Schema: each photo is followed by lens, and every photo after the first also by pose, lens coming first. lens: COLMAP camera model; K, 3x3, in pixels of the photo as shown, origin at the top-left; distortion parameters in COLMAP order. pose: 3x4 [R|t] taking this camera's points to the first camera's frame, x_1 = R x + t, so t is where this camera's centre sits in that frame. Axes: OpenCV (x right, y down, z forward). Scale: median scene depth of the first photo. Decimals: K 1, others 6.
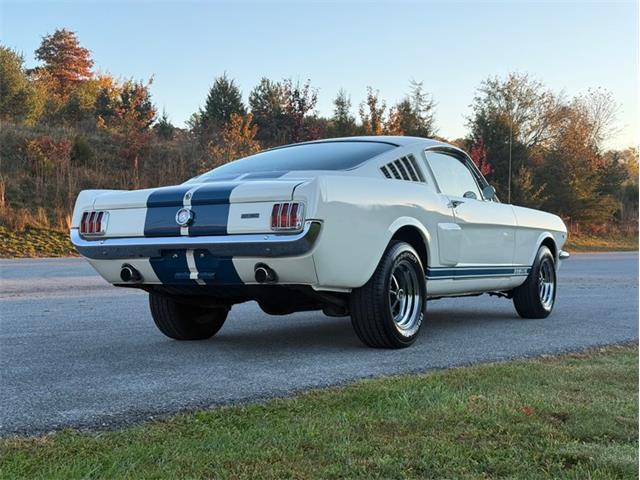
lens RADIAL K [[894.4, 0, 320.0], [0, 894.4, 240.0], [0, 0, 1]] dist [0.120589, -0.076235]
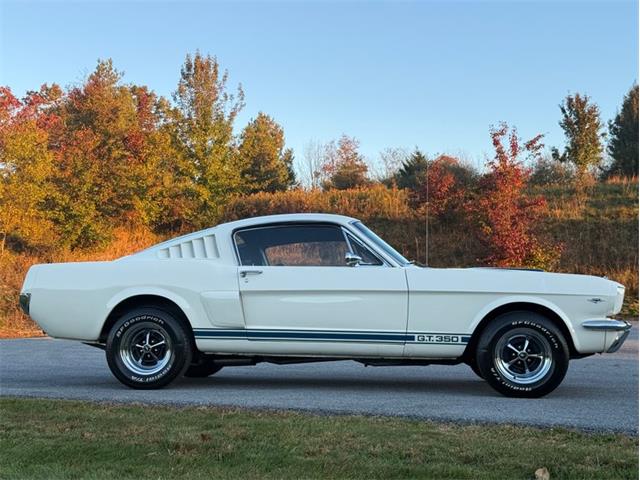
lens RADIAL K [[894.4, 0, 320.0], [0, 894.4, 240.0], [0, 0, 1]] dist [0.120589, -0.076235]
pose [[0.398538, -0.047926, -0.915899, 1.427697], [0.007505, 0.998771, -0.048997, -0.031449], [0.917121, 0.012653, 0.398407, 0.724307]]
